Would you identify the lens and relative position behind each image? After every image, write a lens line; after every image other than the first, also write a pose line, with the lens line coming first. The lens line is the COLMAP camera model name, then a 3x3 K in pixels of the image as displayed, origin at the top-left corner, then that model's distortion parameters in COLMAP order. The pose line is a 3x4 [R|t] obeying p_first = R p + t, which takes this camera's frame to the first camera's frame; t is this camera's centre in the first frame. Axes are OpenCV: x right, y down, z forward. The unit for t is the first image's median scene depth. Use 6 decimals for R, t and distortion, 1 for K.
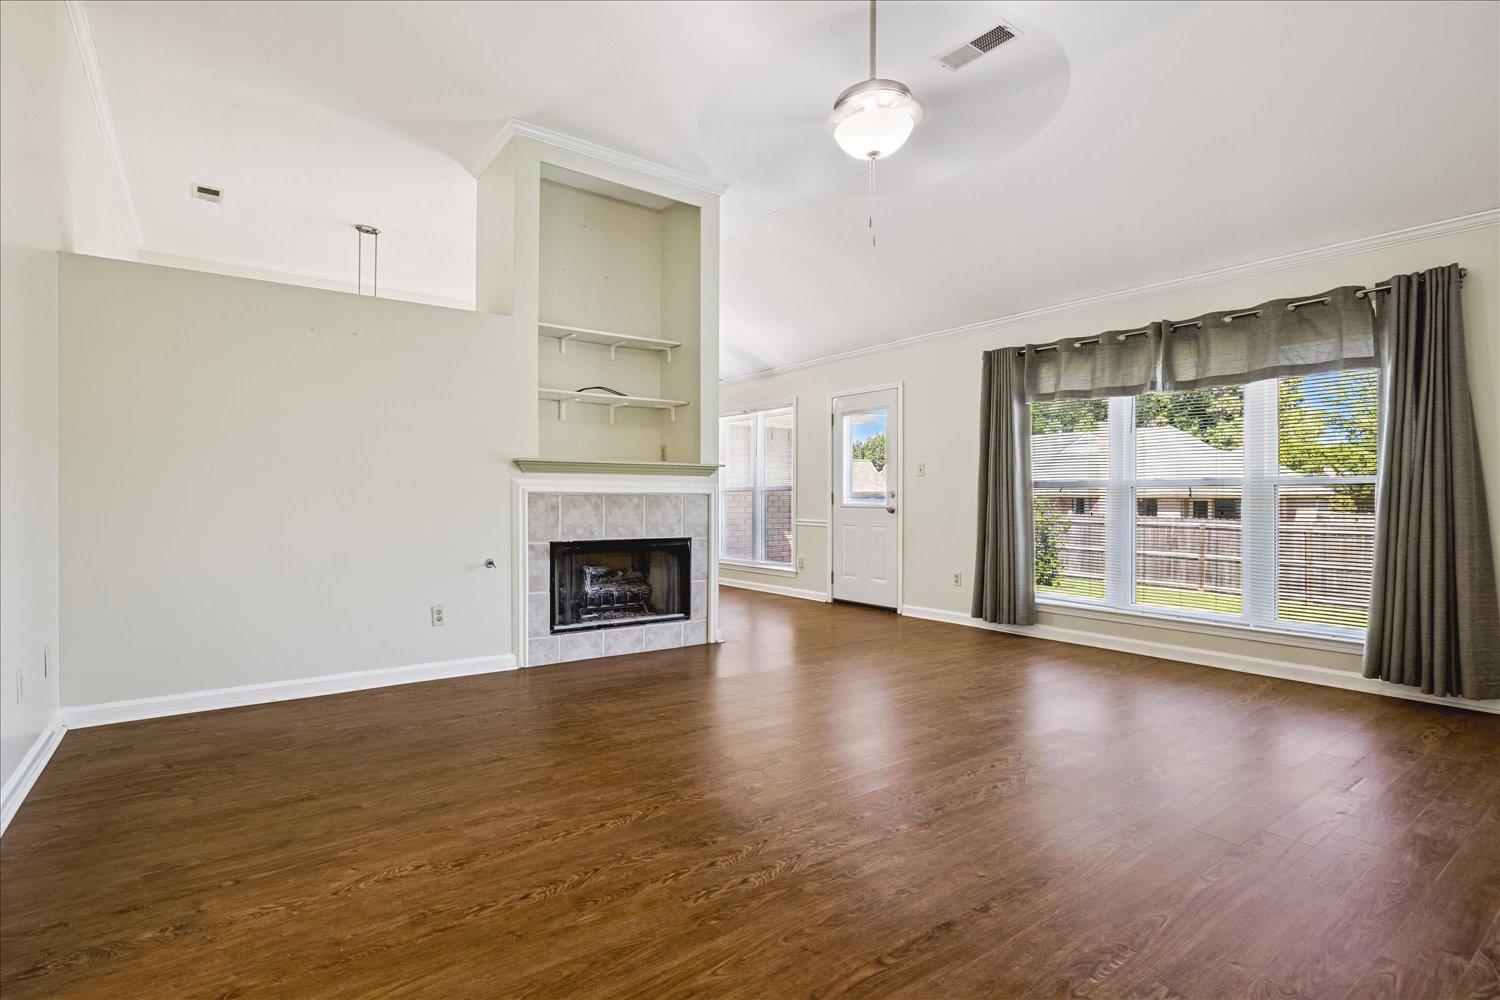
lens RADIAL K [[701.6, 0, 687.7], [0, 701.6, 494.2], [0, 0, 1]] dist [-0.003616, 0.000202]
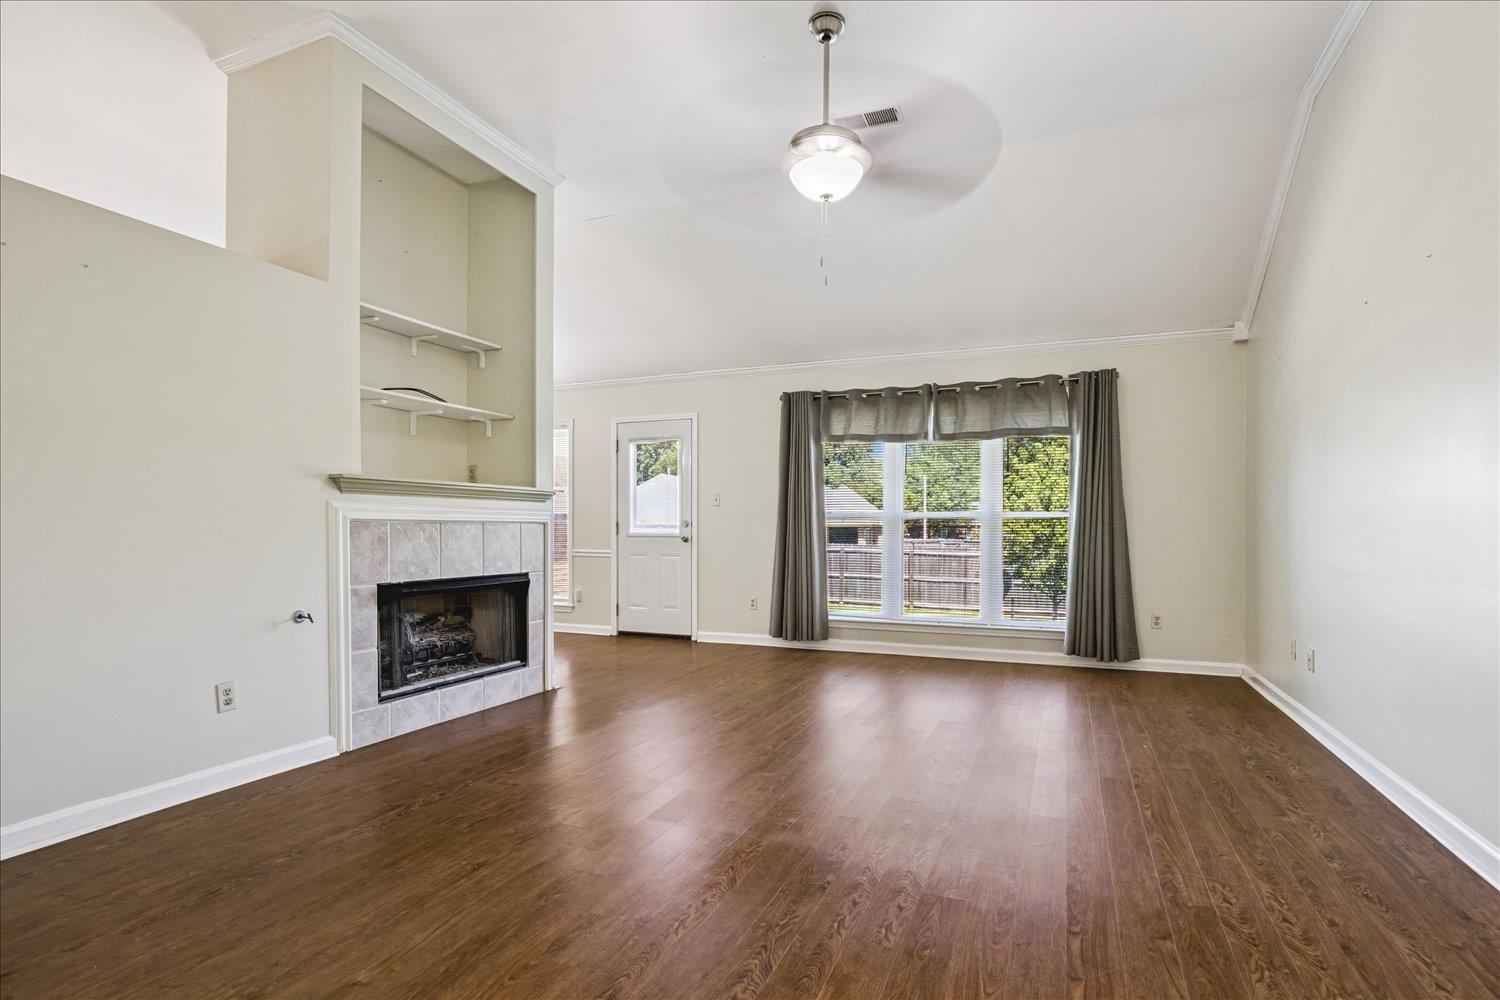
lens RADIAL K [[718.6, 0, 761.0], [0, 718.6, 529.1], [0, 0, 1]] dist [0.003134, 0.000590]
pose [[0.836958, -0.000750, 0.547267, -0.242527], [-0.004026, 0.999964, 0.007528, 0.000010], [-0.547252, -0.008504, 0.836924, 0.094584]]
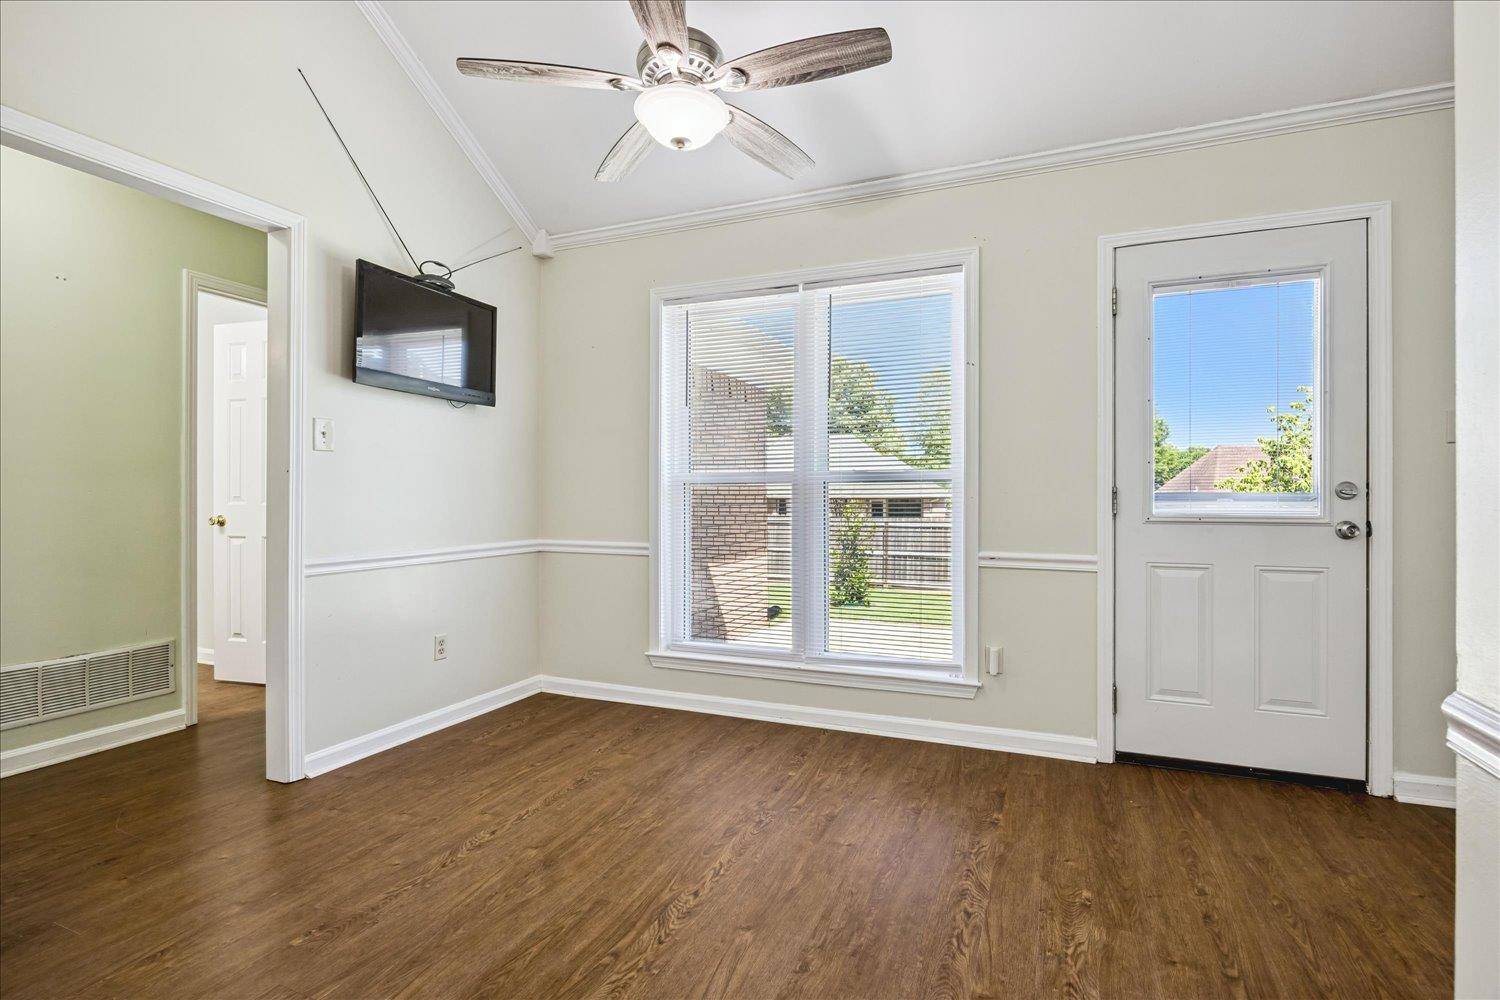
lens RADIAL K [[702.1, 0, 763.3], [0, 702.1, 496.8], [0, 0, 1]] dist [-0.003797, -0.000079]
pose [[0.837626, 0.001645, 0.546242, -0.253009], [-0.001824, 0.999998, -0.000214, 0.006332], [-0.546241, -0.000817, 0.837628, 1.112851]]
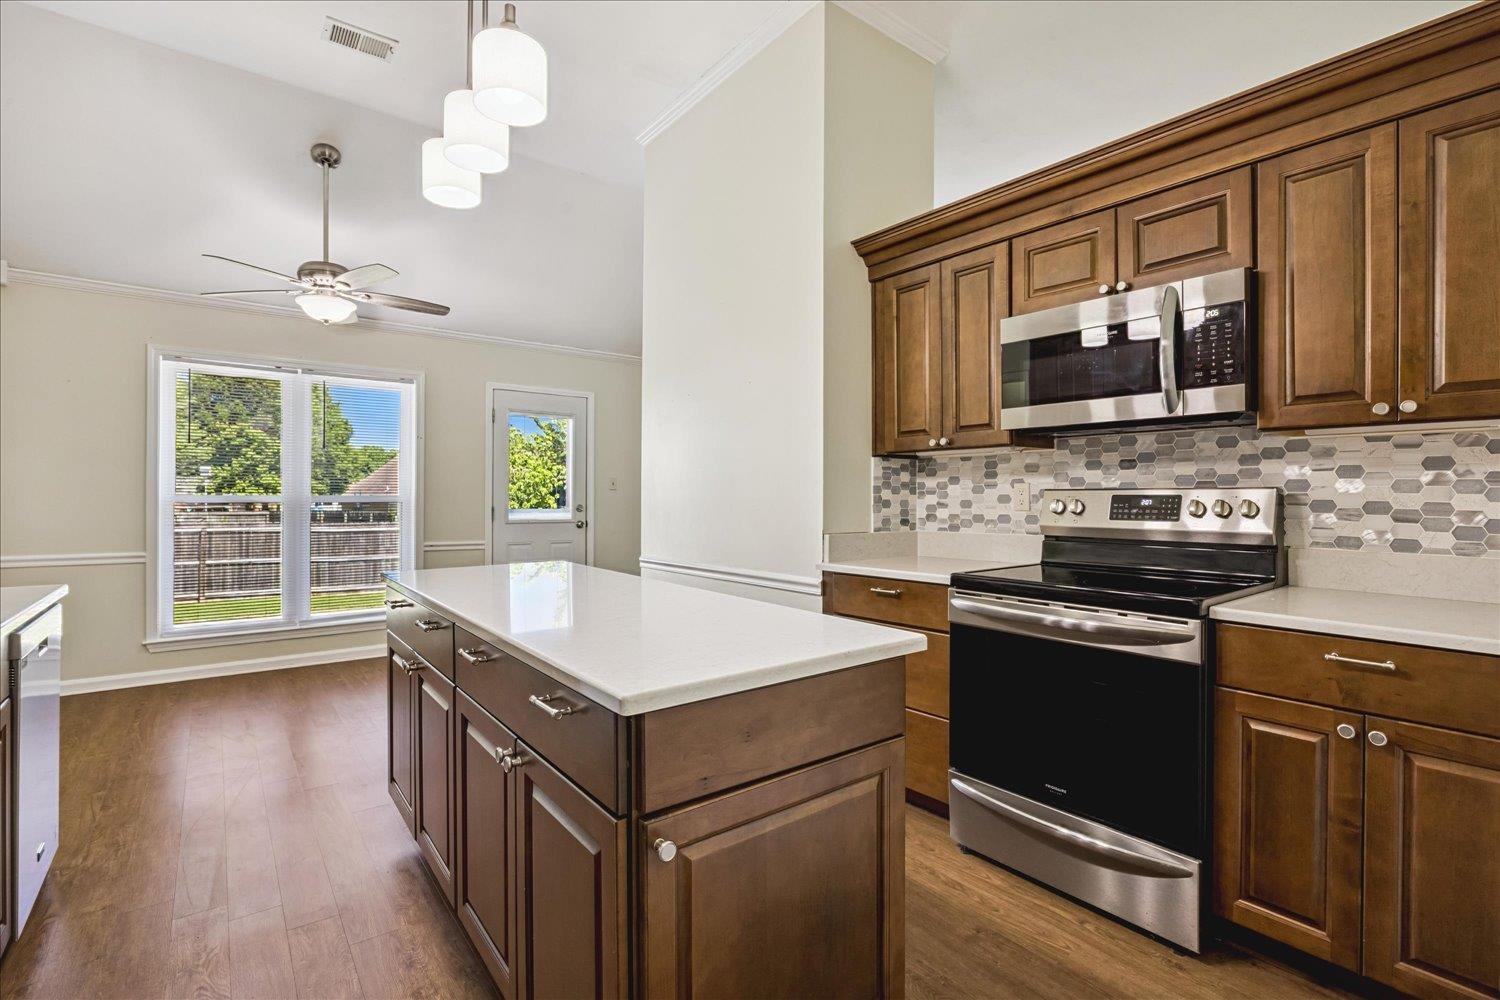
lens RADIAL K [[702.1, 0, 763.3], [0, 702.1, 496.8], [0, 0, 1]] dist [-0.003797, -0.000079]
pose [[-0.078119, -0.000053, 0.996944, -0.893604], [-0.009433, 0.999955, -0.000686, -0.021843], [-0.996899, -0.009458, -0.078116, 1.079158]]
